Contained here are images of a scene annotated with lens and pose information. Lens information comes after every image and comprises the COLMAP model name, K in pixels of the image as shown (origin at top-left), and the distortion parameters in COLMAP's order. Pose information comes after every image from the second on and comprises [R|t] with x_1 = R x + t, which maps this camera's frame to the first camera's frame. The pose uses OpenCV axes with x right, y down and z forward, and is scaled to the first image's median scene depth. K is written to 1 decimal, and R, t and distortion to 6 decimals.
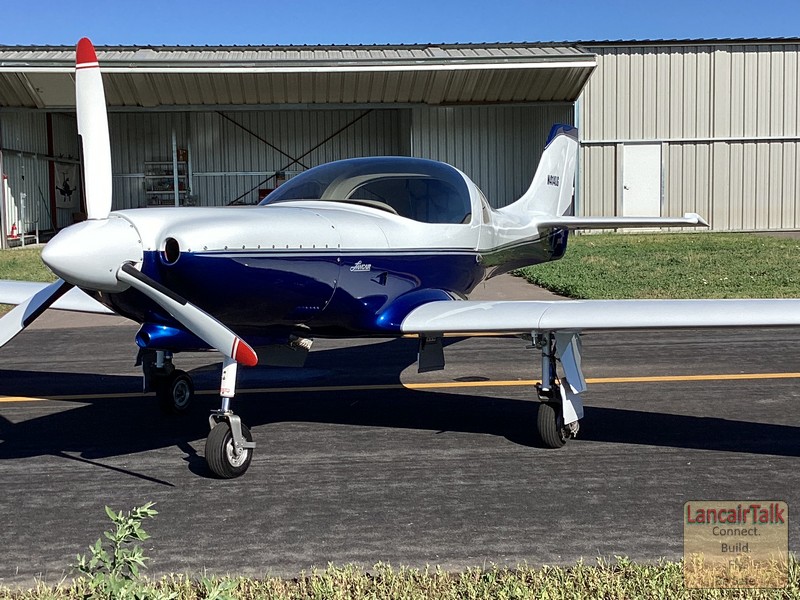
lens RADIAL K [[1192.0, 0, 400.0], [0, 1192.0, 300.0], [0, 0, 1]] dist [0.127052, -0.027763]
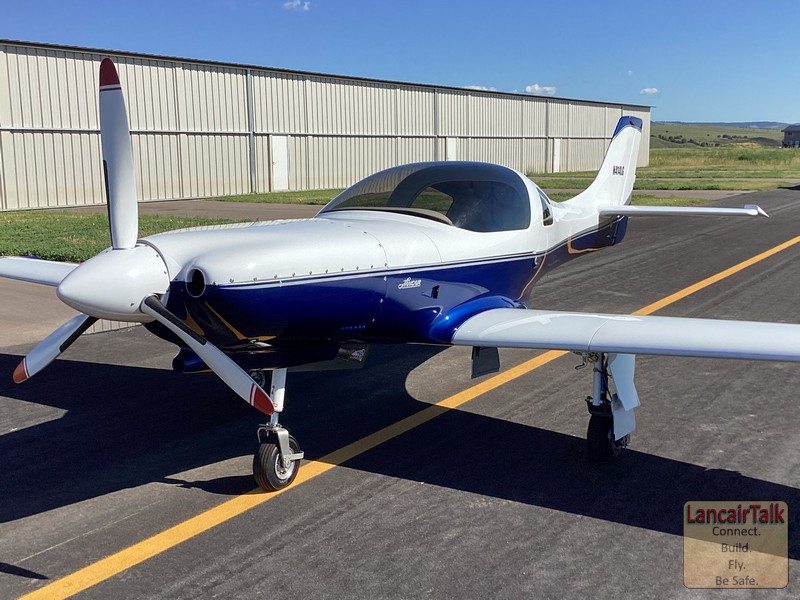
lens RADIAL K [[903.4, 0, 400.0], [0, 903.4, 300.0], [0, 0, 1]] dist [0.164620, 0.002860]
pose [[0.993488, 0.017772, -0.112540, 0.043221], [-0.009719, 0.997379, 0.071705, -0.065530], [0.113519, -0.070144, 0.991057, 0.233229]]
